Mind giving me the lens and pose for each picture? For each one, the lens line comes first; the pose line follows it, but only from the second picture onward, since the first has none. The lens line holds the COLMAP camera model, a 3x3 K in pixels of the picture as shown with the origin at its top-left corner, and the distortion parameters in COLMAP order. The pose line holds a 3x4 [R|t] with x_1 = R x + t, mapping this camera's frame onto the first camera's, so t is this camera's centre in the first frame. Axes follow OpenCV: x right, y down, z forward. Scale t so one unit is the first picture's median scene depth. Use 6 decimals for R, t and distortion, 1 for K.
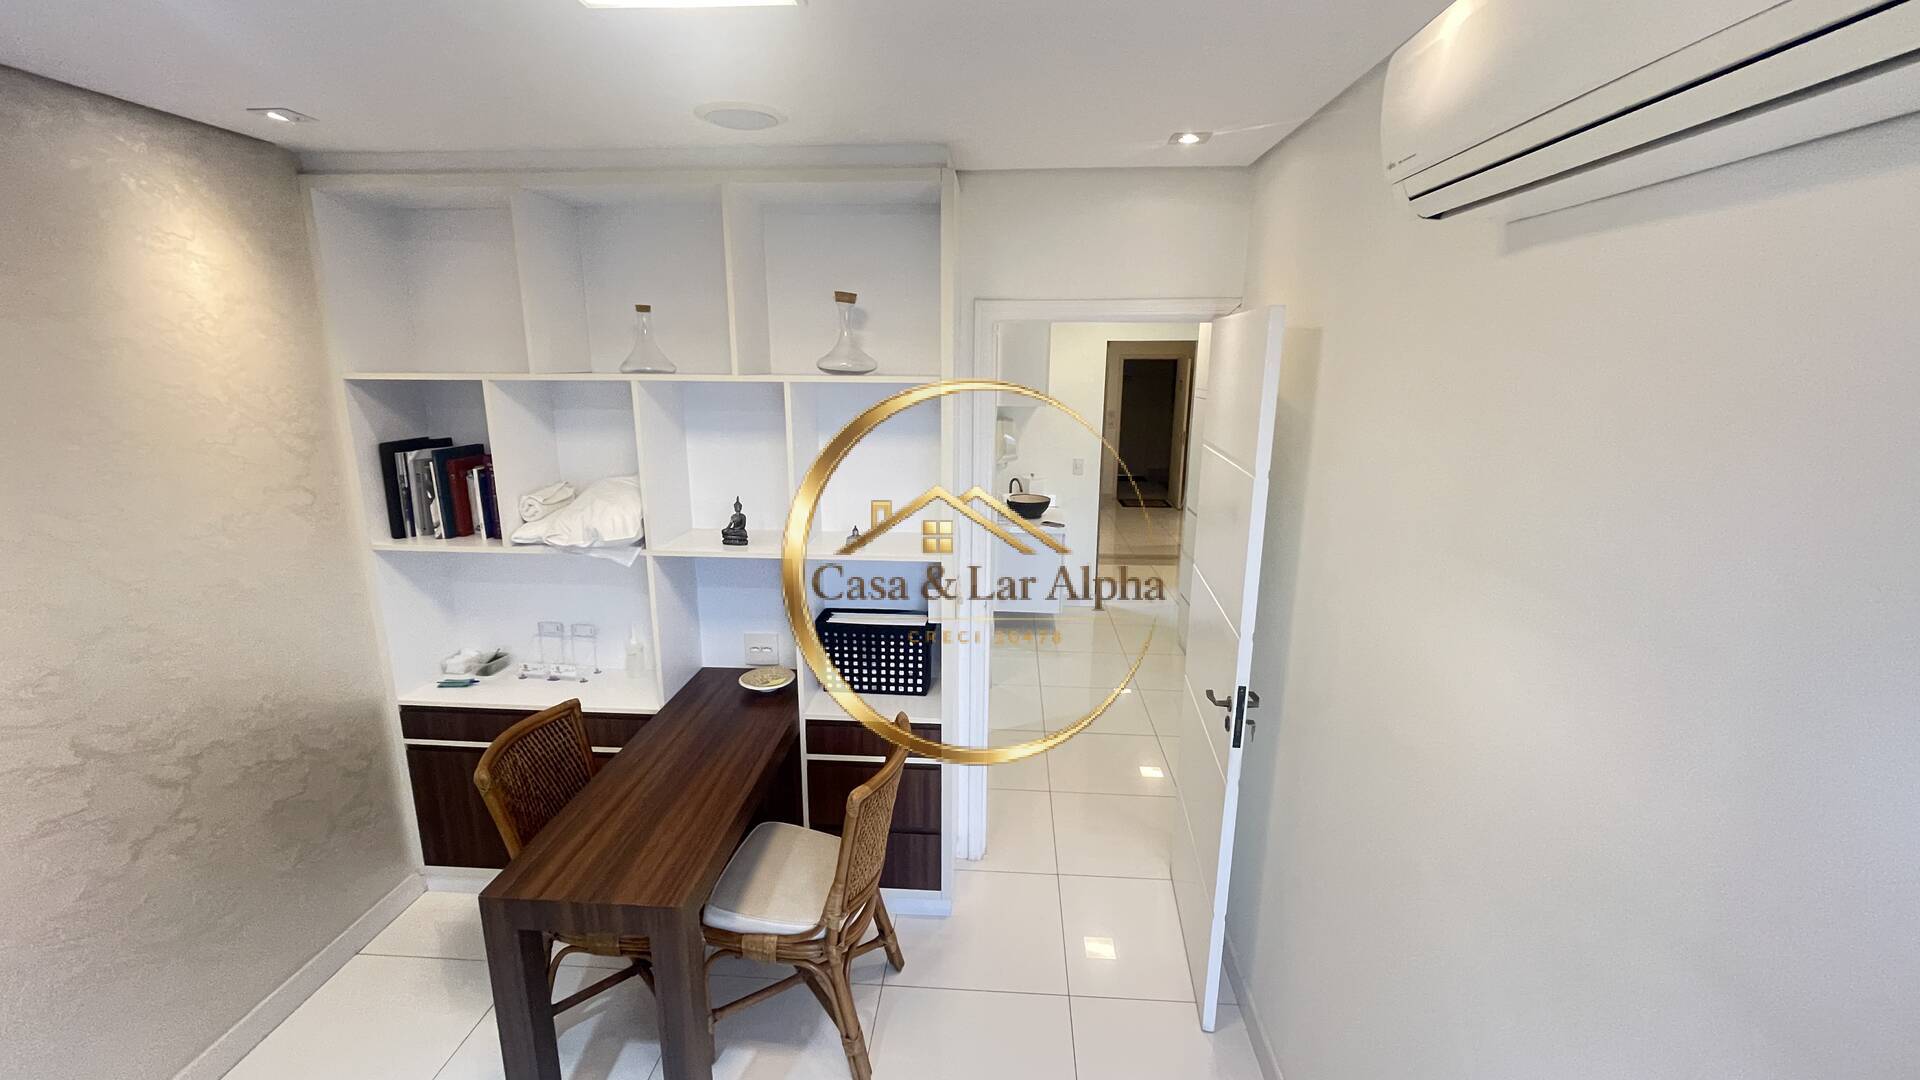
lens RADIAL K [[779.8, 0, 960.0], [0, 779.8, 540.0], [0, 0, 1]] dist [-0.002793, -0.000242]
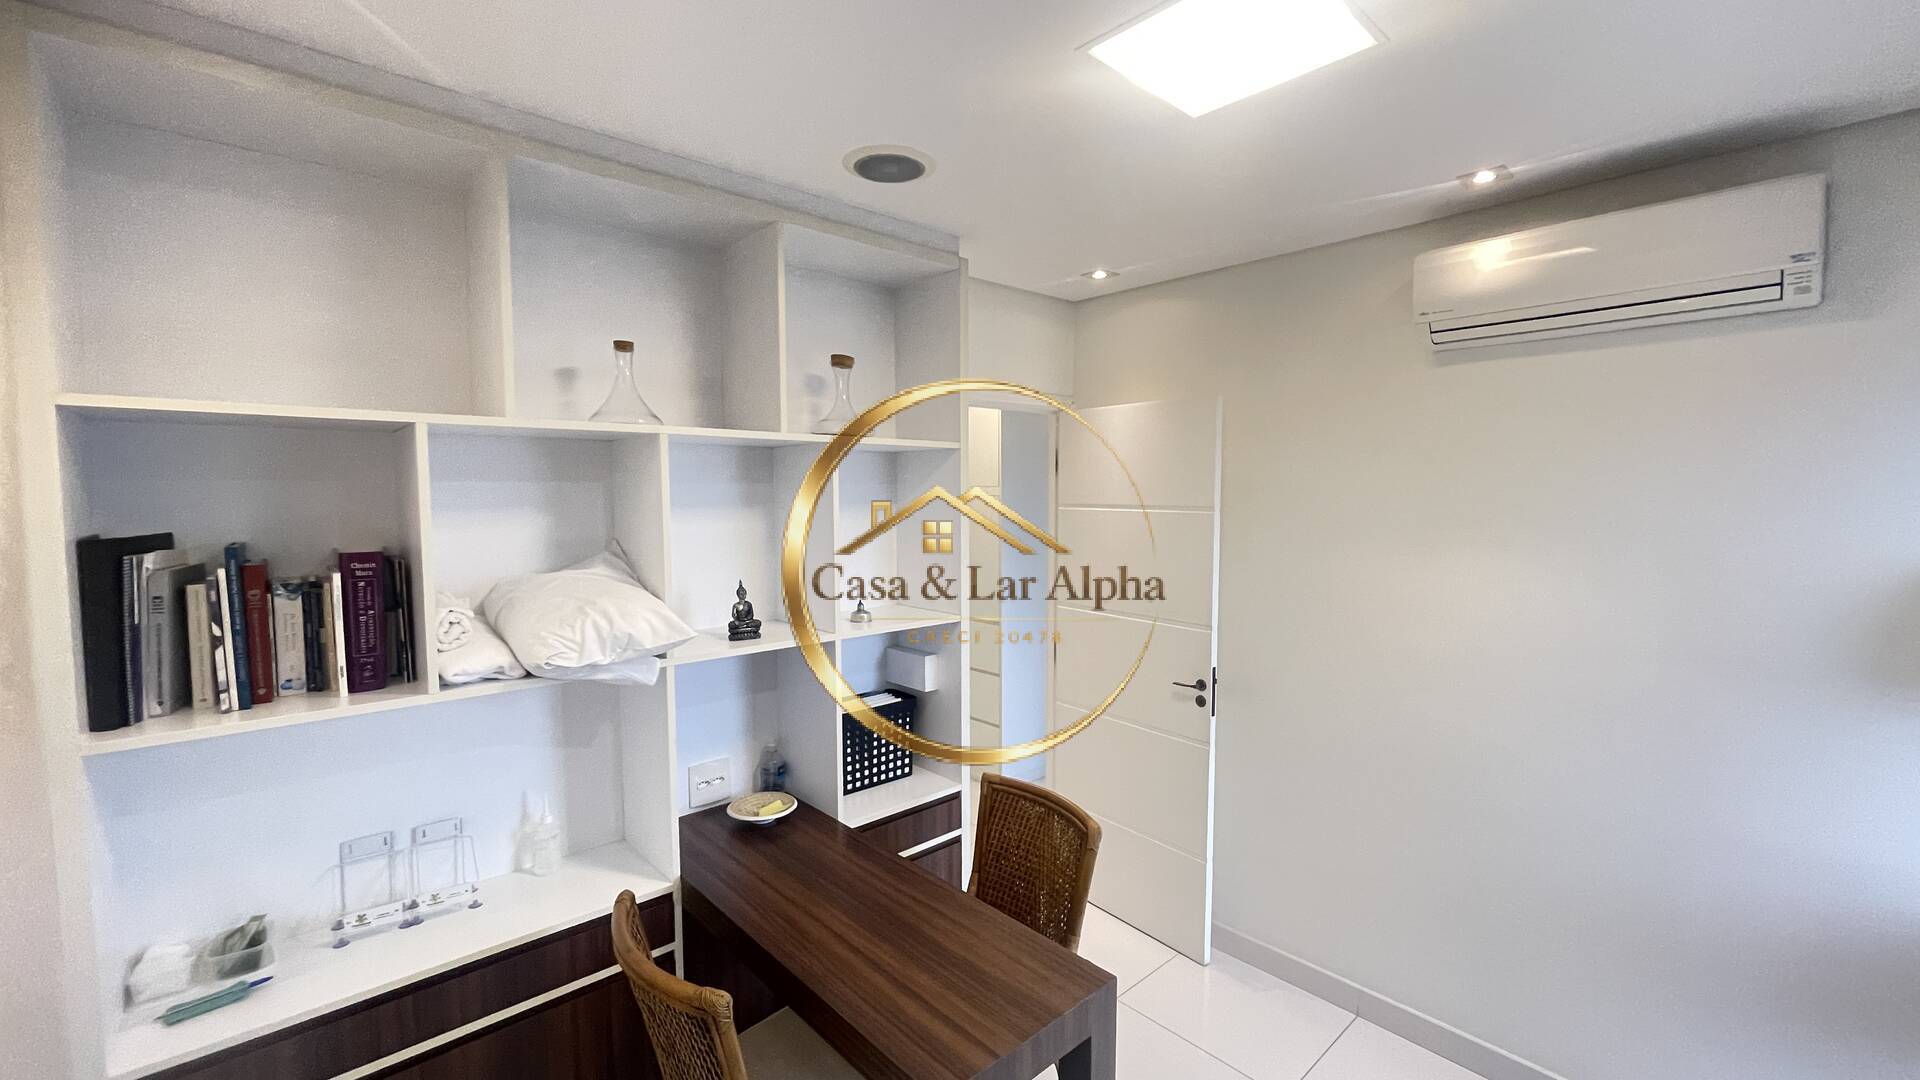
lens RADIAL K [[777.5, 0, 949.9], [0, 777.5, 537.8], [0, 0, 1]] dist [-0.001184, 0.000030]
pose [[0.702452, -0.051095, 0.709895, -0.694690], [0.170615, 0.980426, -0.098260, 0.017638], [-0.690979, 0.190142, 0.697420, 0.259309]]
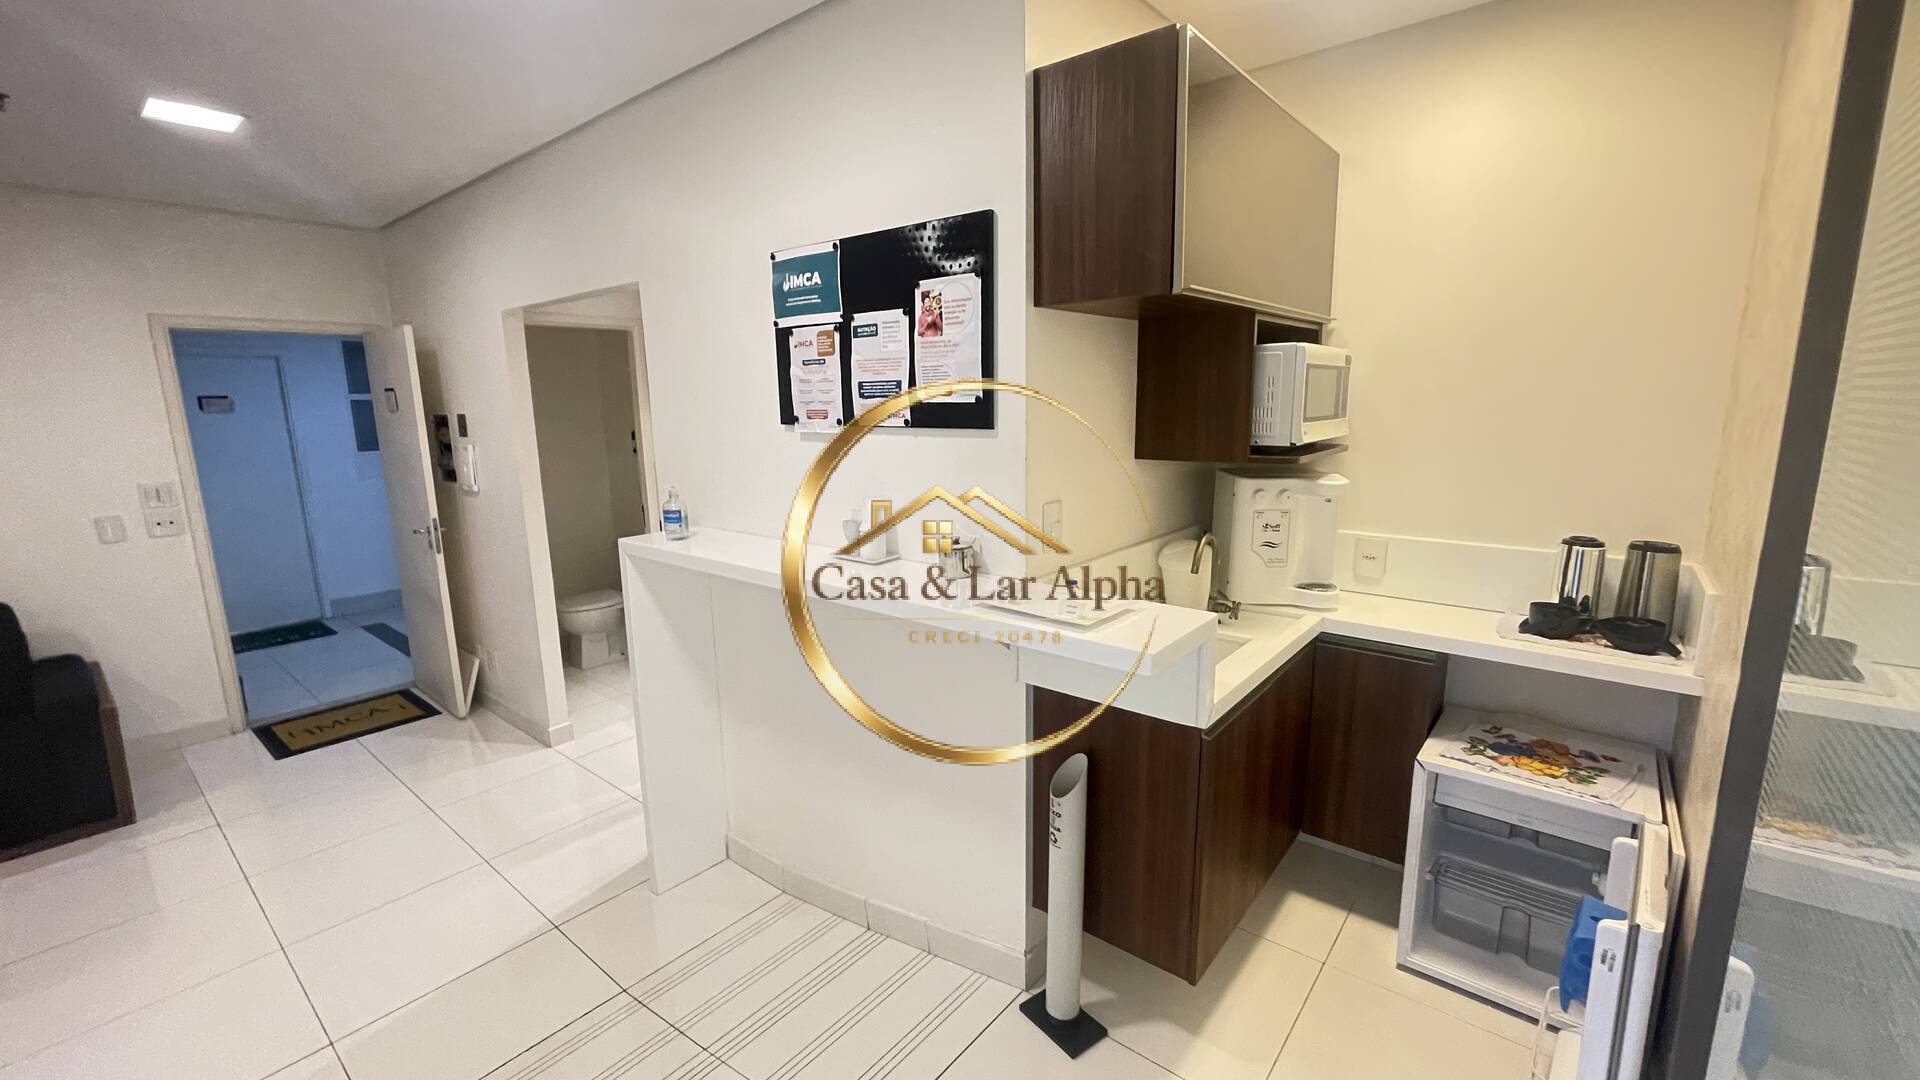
lens RADIAL K [[777.7, 0, 960.0], [0, 777.7, 540.0], [0, 0, 1]] dist [0.021327, -0.008372]
pose [[0.590064, -0.161434, 0.791052, 0.511235], [0.205580, 0.977552, 0.046146, -0.350230], [-0.780744, 0.135395, 0.610006, 2.145388]]
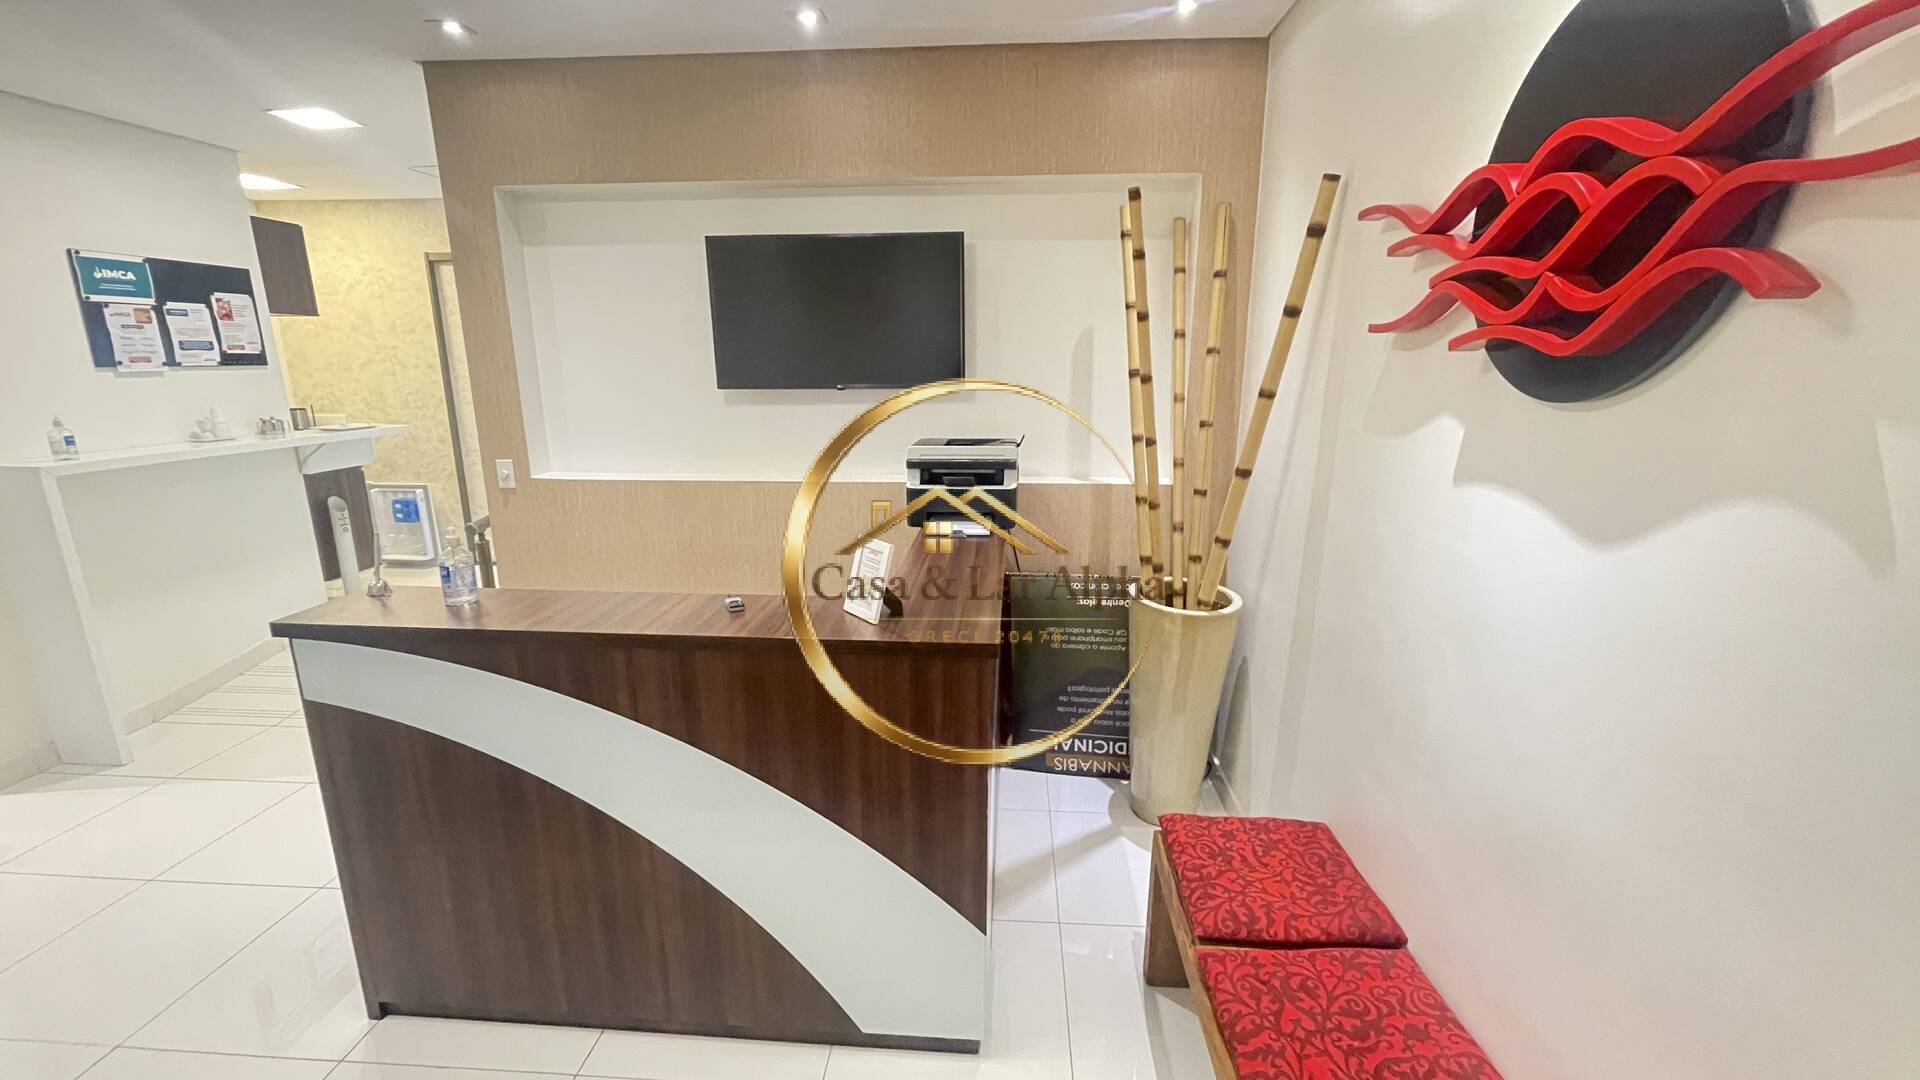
lens RADIAL K [[777.7, 0, 960.0], [0, 777.7, 540.0], [0, 0, 1]] dist [0.021327, -0.008372]
pose [[-0.999879, -0.008184, 0.013247, -0.219427], [-0.001353, 0.893209, 0.449640, -0.752097], [-0.015512, 0.449568, -0.893111, 3.843215]]
